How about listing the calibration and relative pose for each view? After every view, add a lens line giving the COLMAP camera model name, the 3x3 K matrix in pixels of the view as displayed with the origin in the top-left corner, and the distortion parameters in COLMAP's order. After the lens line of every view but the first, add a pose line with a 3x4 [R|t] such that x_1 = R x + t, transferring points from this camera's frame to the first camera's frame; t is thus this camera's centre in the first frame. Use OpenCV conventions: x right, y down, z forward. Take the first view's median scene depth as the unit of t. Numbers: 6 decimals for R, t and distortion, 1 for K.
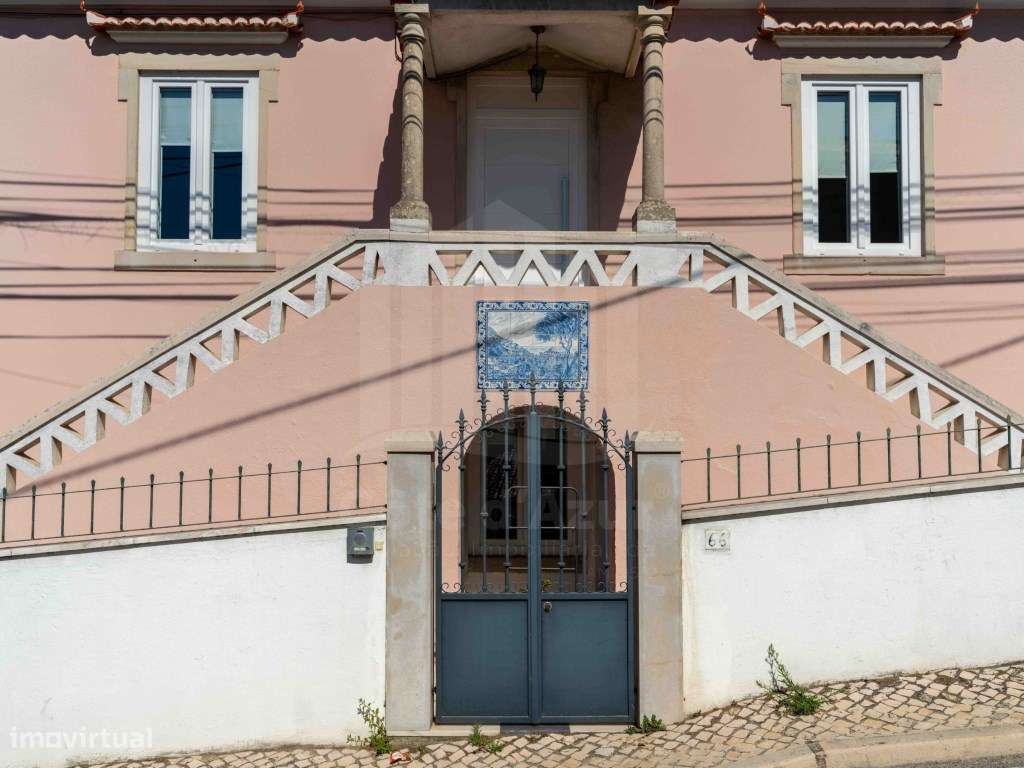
lens RADIAL K [[901.2, 0, 500.7], [0, 901.2, 384.0], [0, 0, 1]] dist [0.009296, 0.003998]
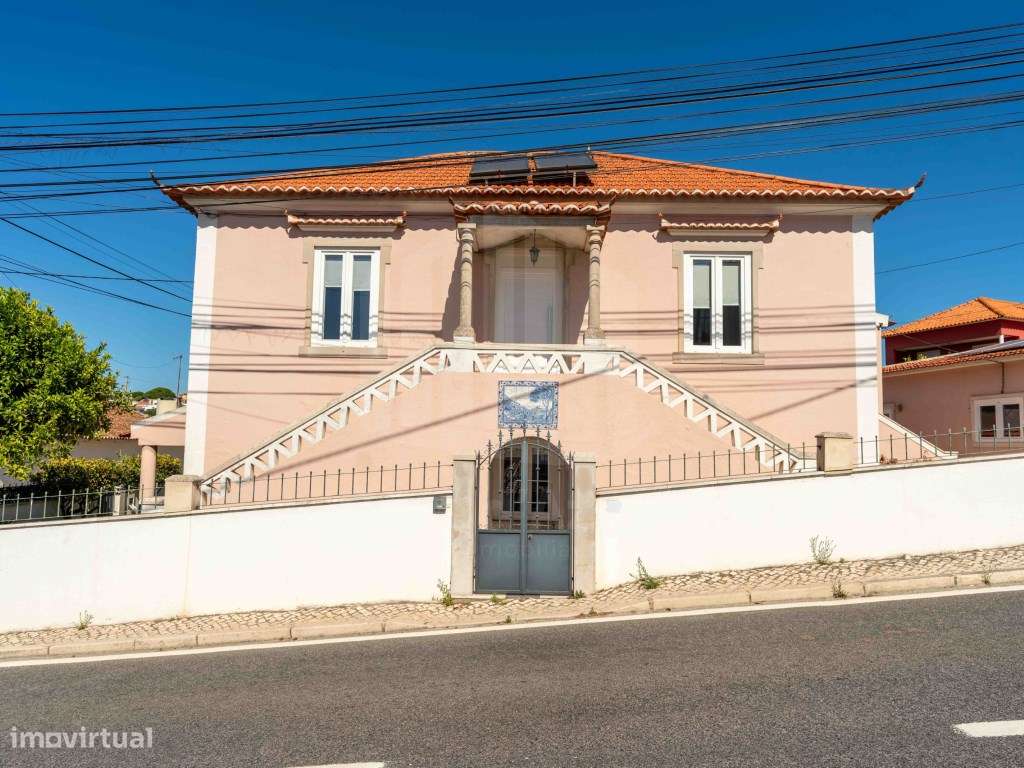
lens RADIAL K [[697.0, 0, 512.0], [0, 697.0, 384.0], [0, 0, 1]] dist [0.001020, 0.000182]
pose [[0.999815, 0.013794, -0.013440, 0.018970], [-0.014276, 0.999233, -0.036451, -0.028995], [0.012927, 0.036636, 0.999245, -0.413046]]
